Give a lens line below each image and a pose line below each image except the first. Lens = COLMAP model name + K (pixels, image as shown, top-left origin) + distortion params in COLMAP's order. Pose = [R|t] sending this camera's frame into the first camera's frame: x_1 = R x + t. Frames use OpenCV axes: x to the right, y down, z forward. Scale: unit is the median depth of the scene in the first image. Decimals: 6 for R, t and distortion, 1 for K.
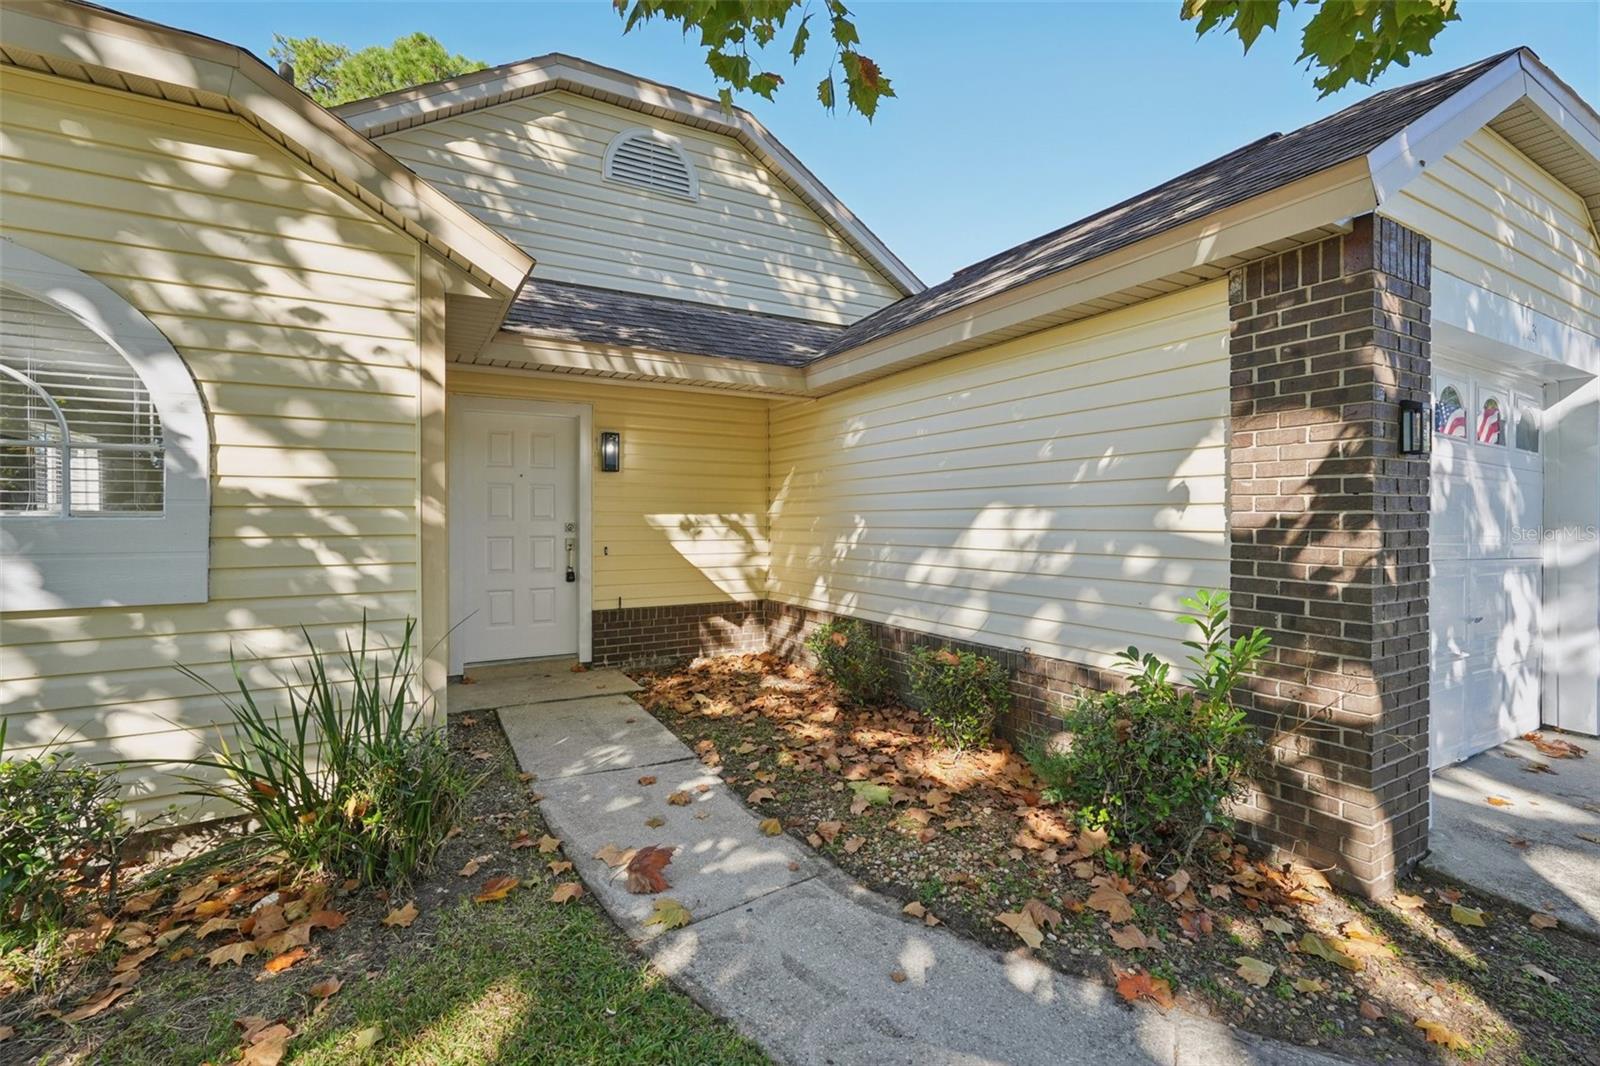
lens RADIAL K [[689.5, 0, 800.0], [0, 689.5, 533.0], [0, 0, 1]] dist [-0.002476, -0.000034]
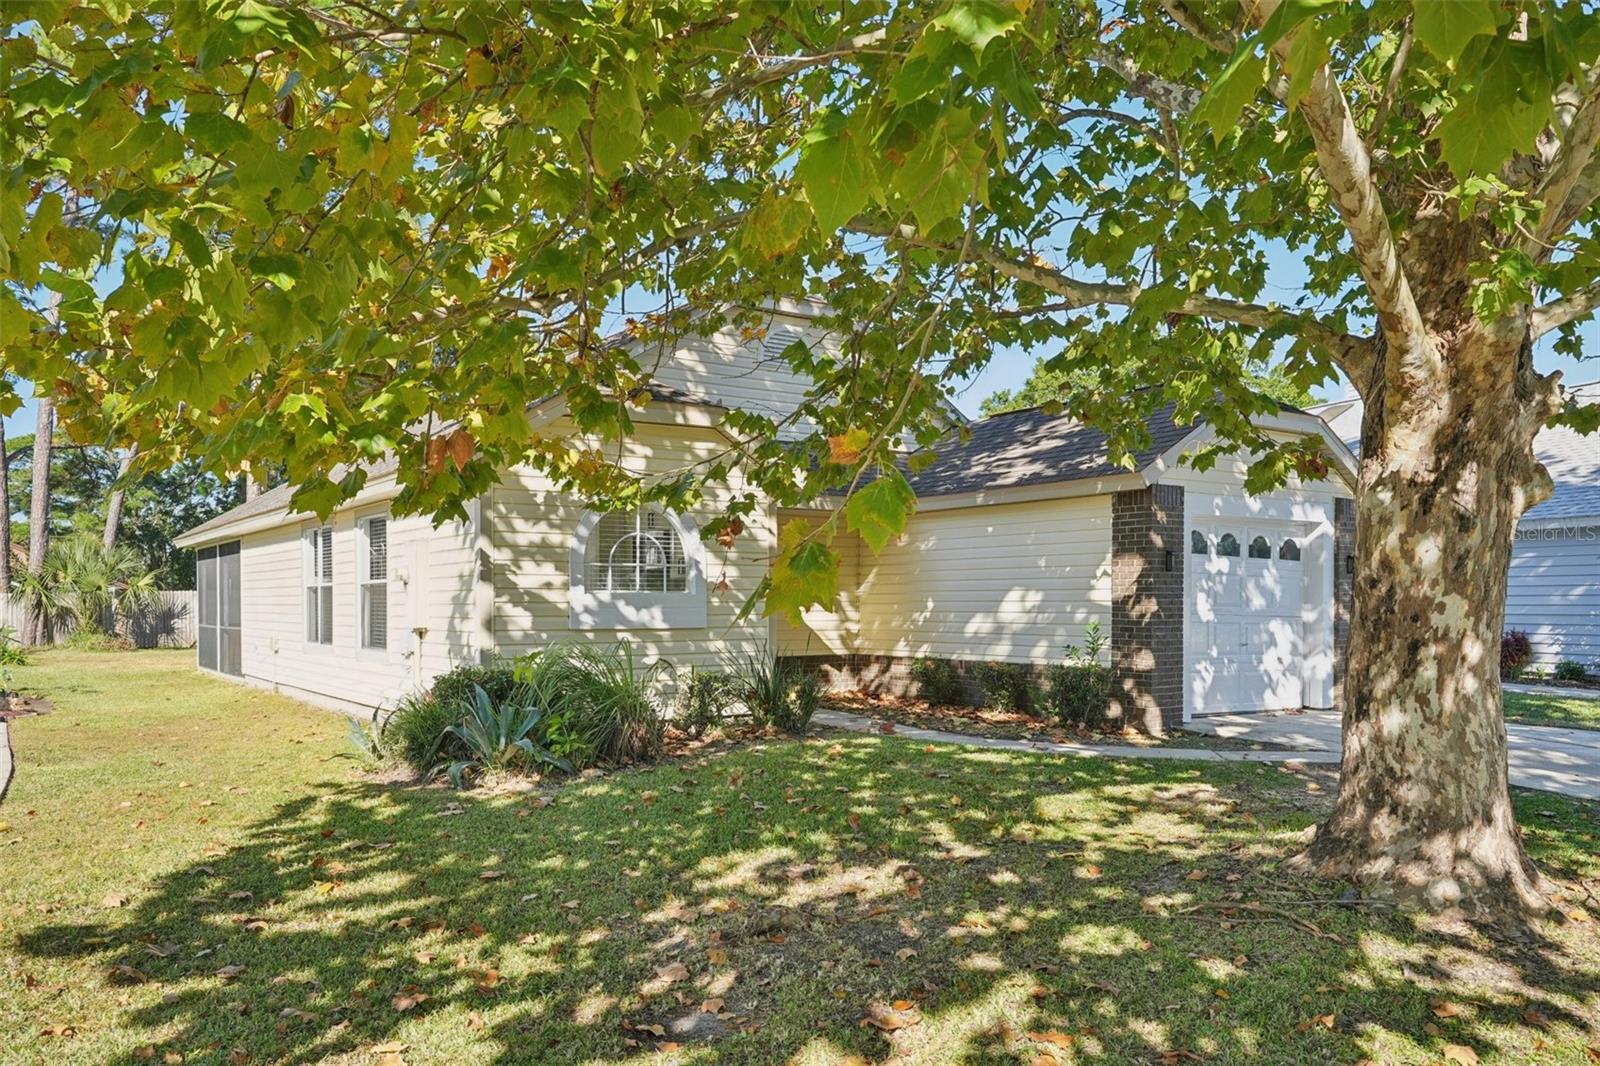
lens RADIAL K [[1157.2, 0, 804.2], [0, 1157.2, 655.9], [0, 0, 1]] dist [0.075520, 0.000544]
pose [[0.995971, -0.001827, 0.089653, -0.787400], [-0.000505, 0.999662, 0.025980, 0.084020], [-0.089670, -0.025920, 0.995634, -2.874525]]
